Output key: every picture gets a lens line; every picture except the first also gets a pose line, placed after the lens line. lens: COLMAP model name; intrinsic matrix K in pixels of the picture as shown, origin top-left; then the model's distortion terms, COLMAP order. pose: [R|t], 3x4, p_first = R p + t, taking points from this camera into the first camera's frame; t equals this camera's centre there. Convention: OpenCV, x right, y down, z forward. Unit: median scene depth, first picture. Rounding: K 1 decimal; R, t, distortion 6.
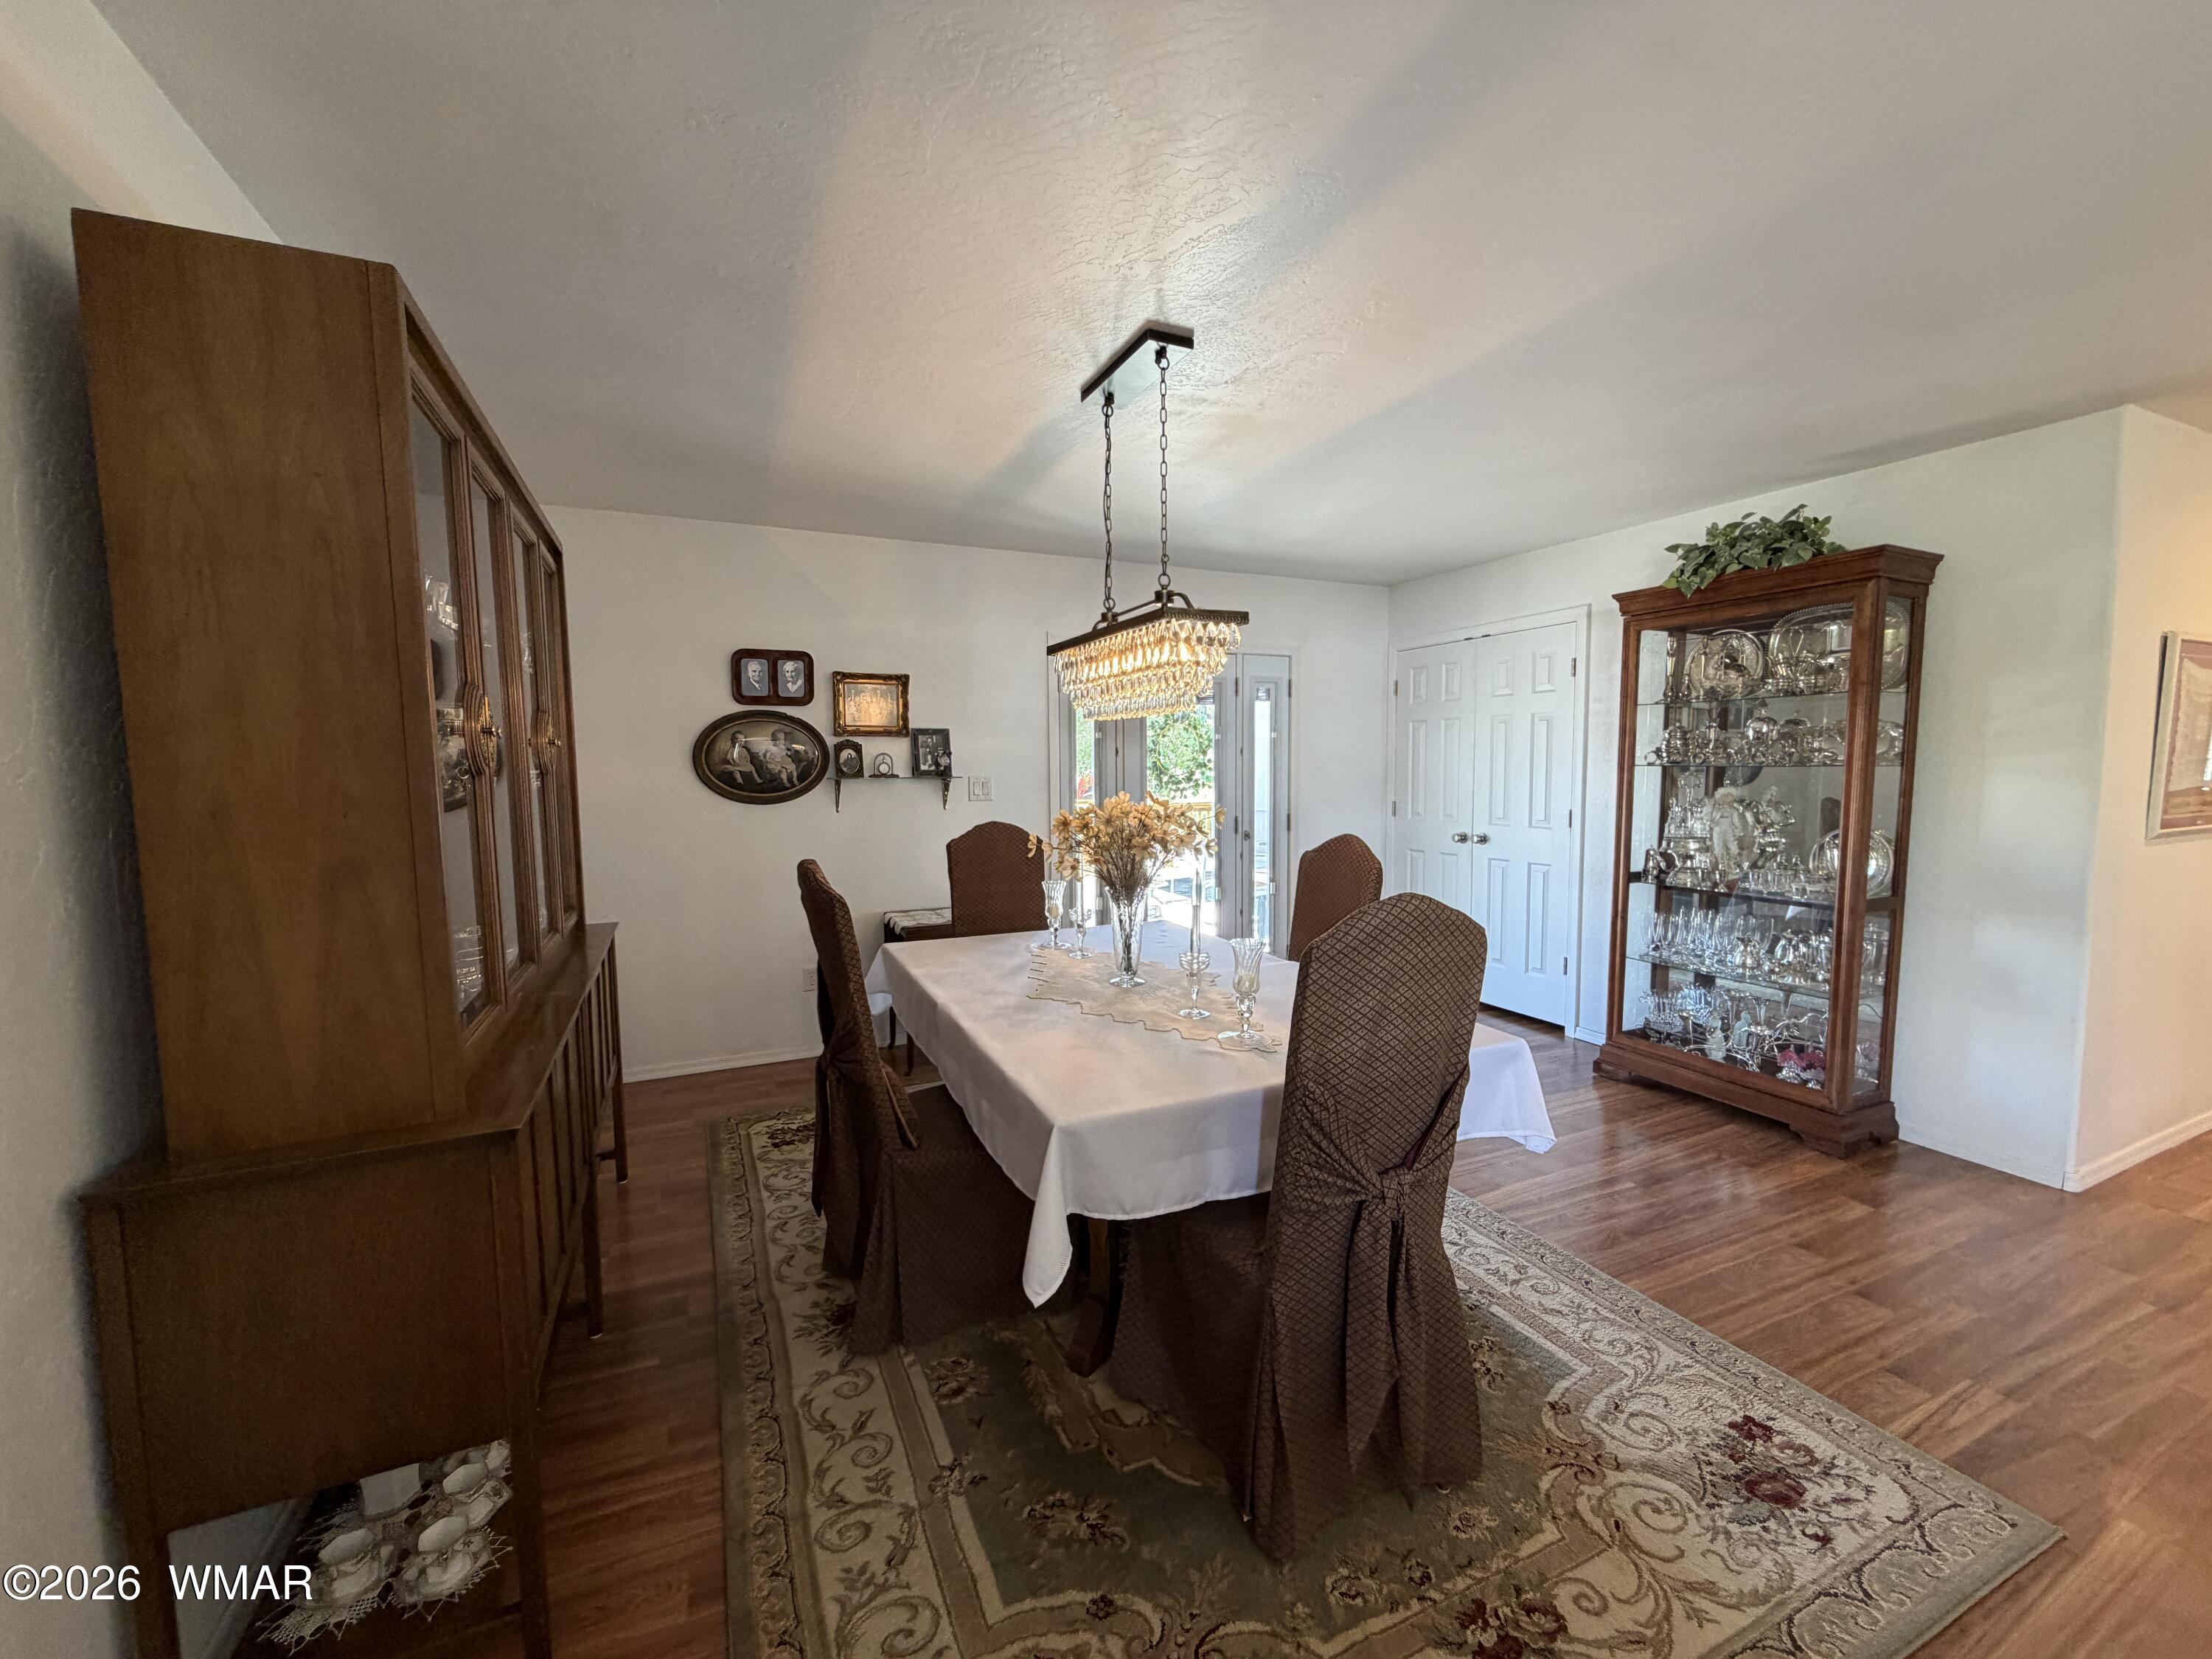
lens RADIAL K [[881.9, 0, 1102.4], [0, 881.9, 826.9], [0, 0, 1]] dist [-0.001724, 0.001038]
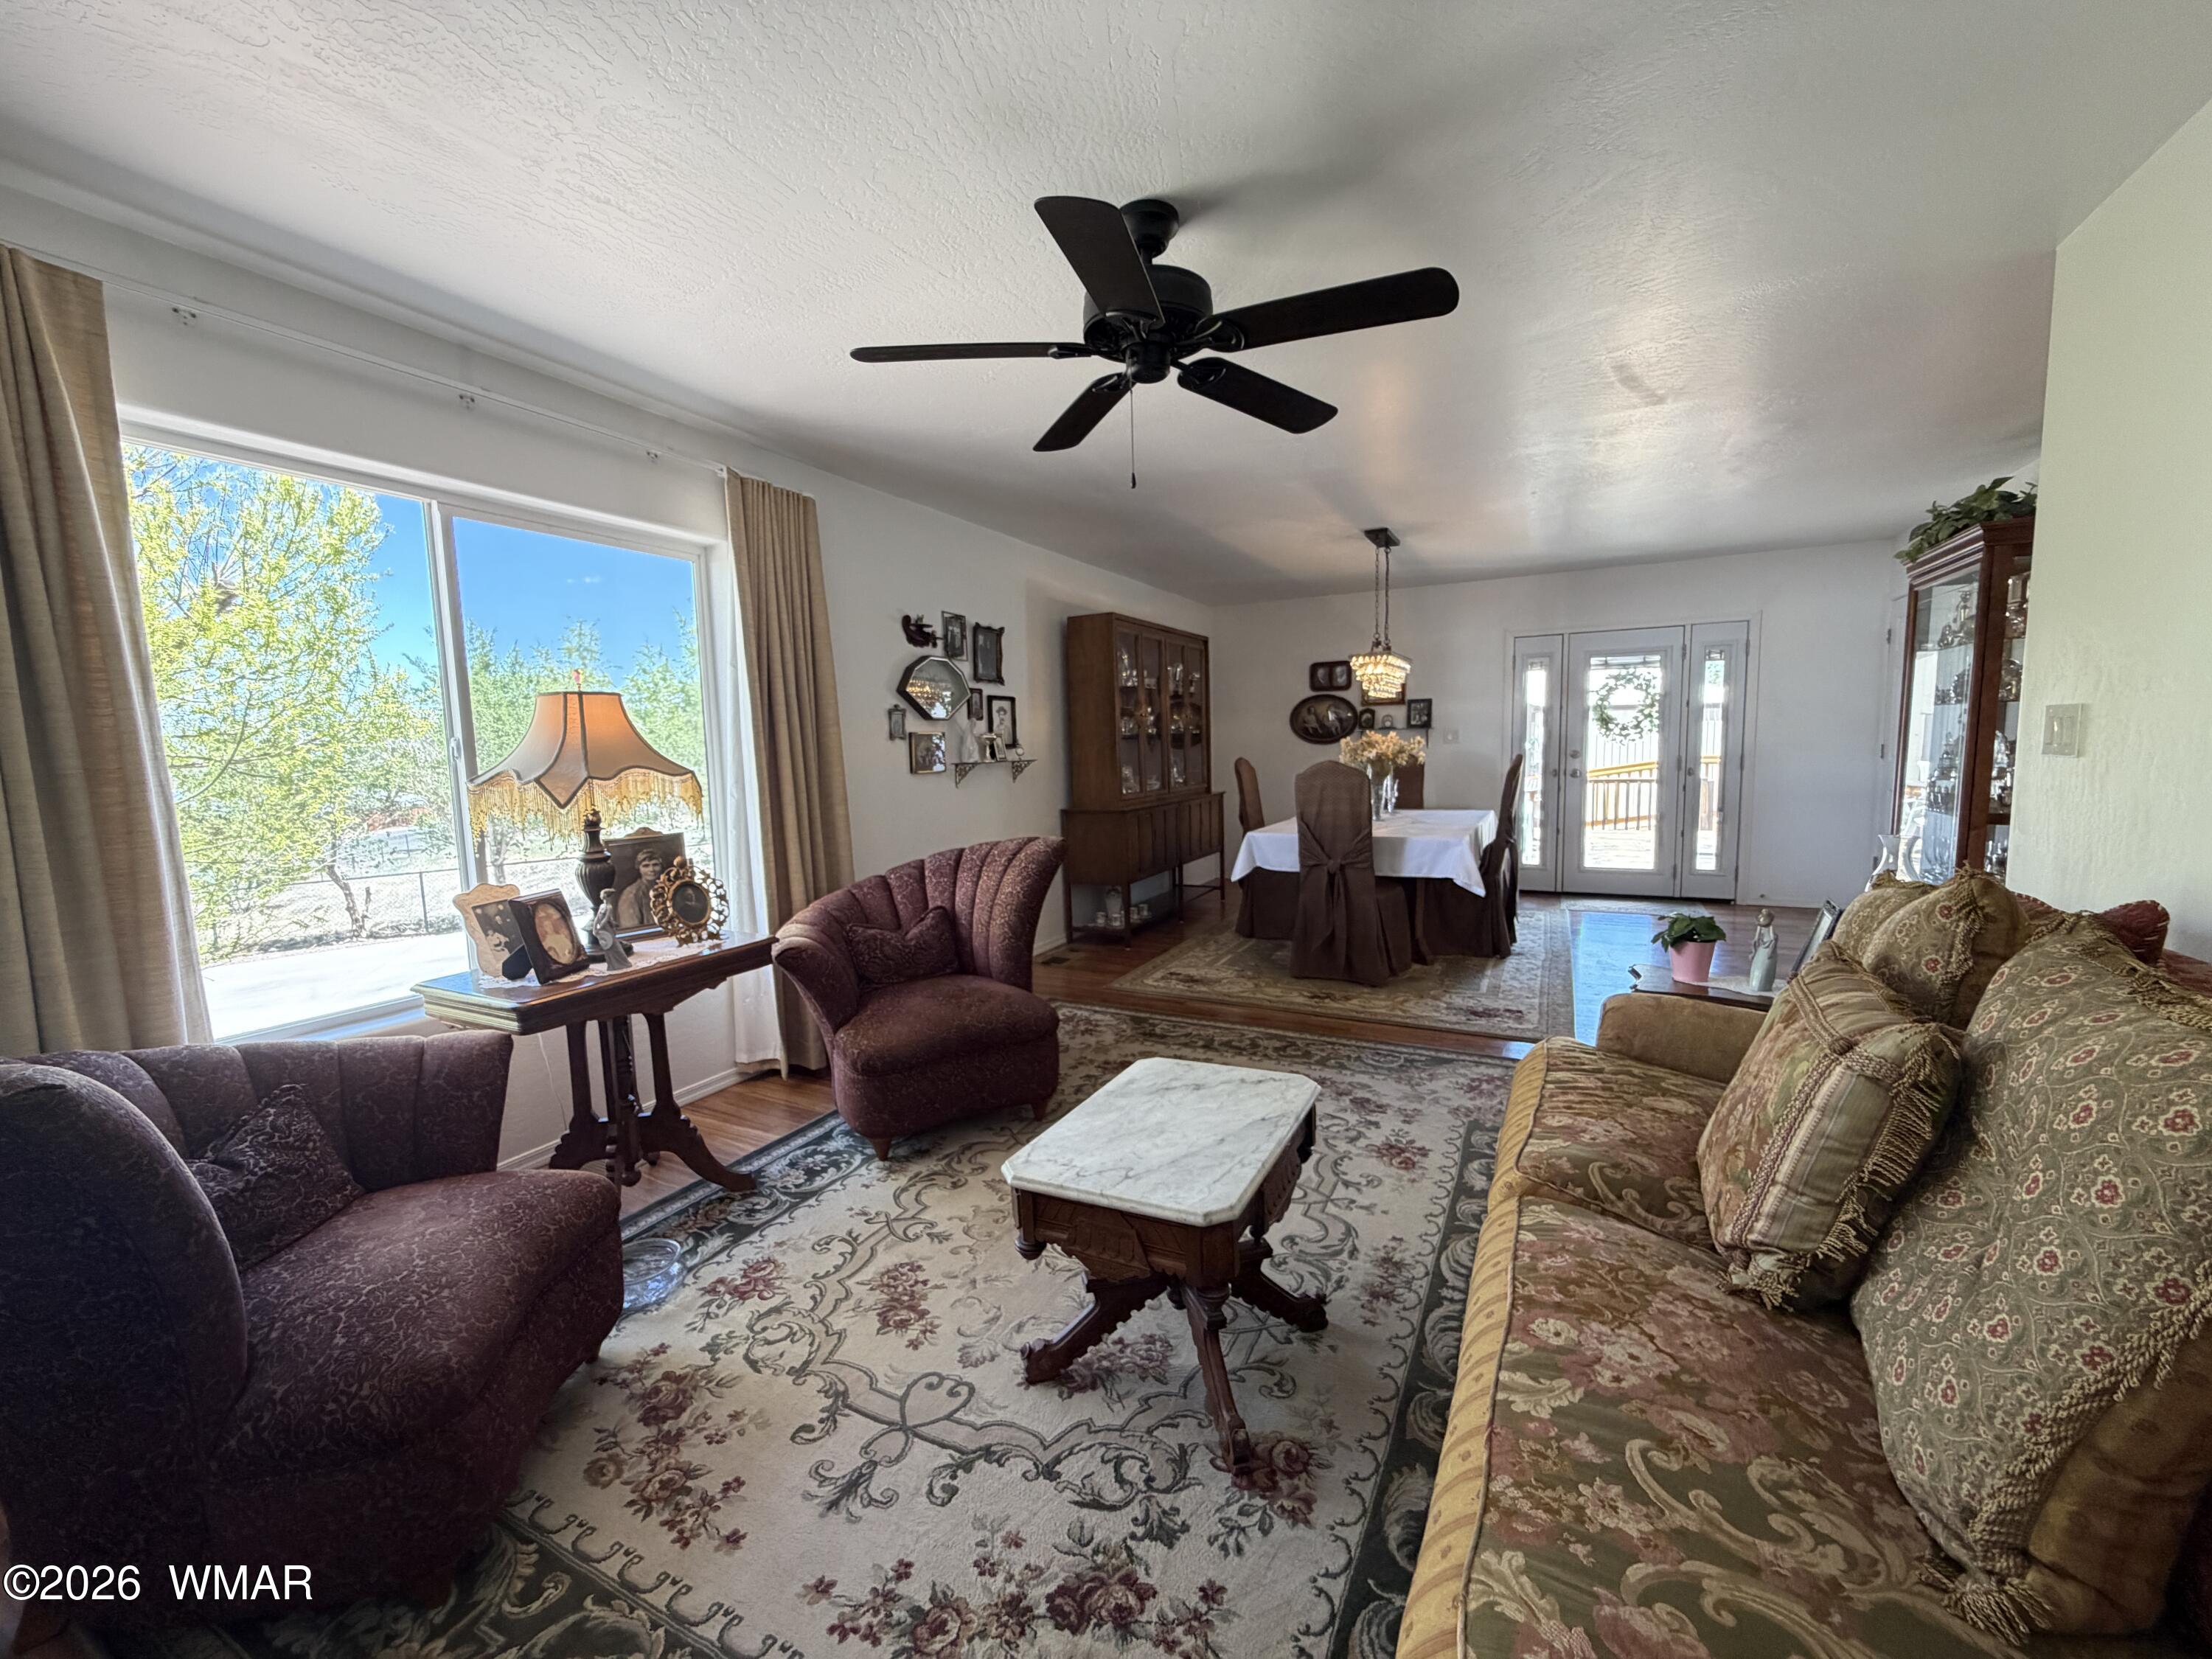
lens RADIAL K [[881.9, 0, 1093.9], [0, 881.9, 842.4], [0, 0, 1]] dist [-0.001724, 0.001038]
pose [[0.609244, 0.082670, -0.788662, 0.821591], [-0.036807, 0.996427, 0.076014, 0.057797], [0.792128, -0.017283, 0.610110, -0.539625]]
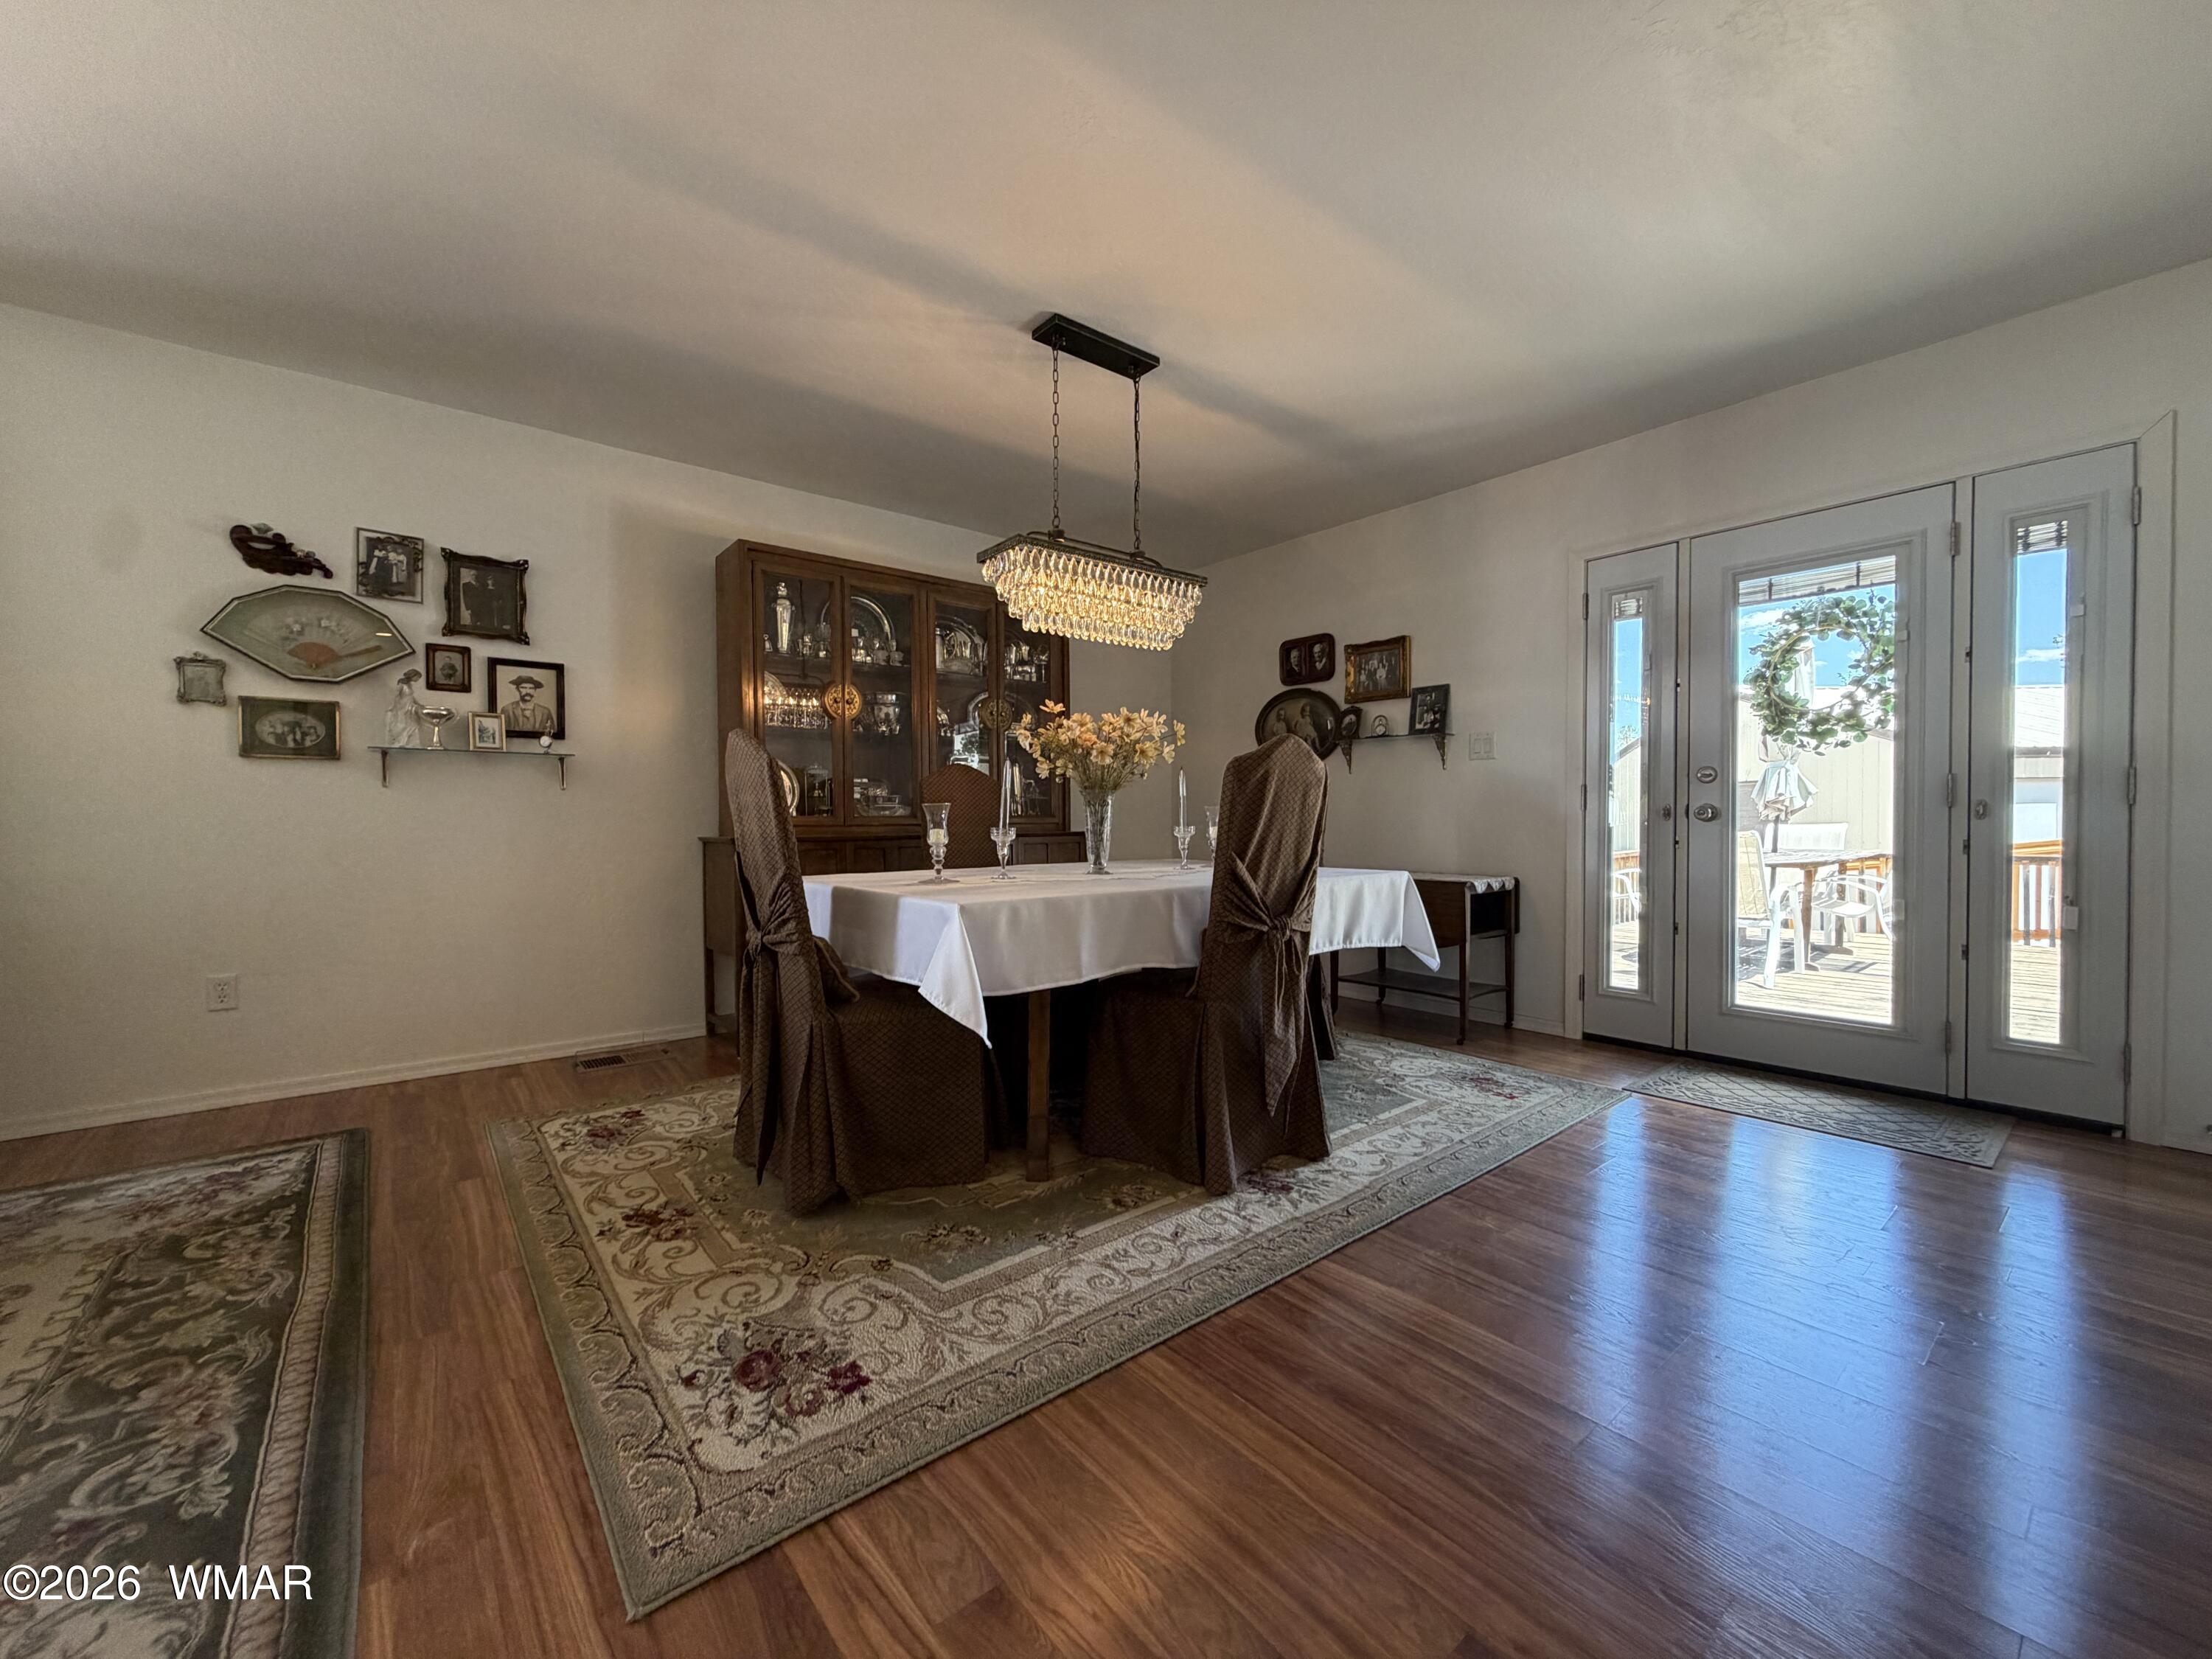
lens RADIAL K [[881.9, 0, 1094.8], [0, 881.9, 835.9], [0, 0, 1]] dist [-0.001724, 0.001038]
pose [[0.247825, 0.028077, -0.968398, 0.709016], [-0.068461, 0.997589, 0.011403, 0.072540], [0.966383, 0.063472, 0.249150, 0.446676]]
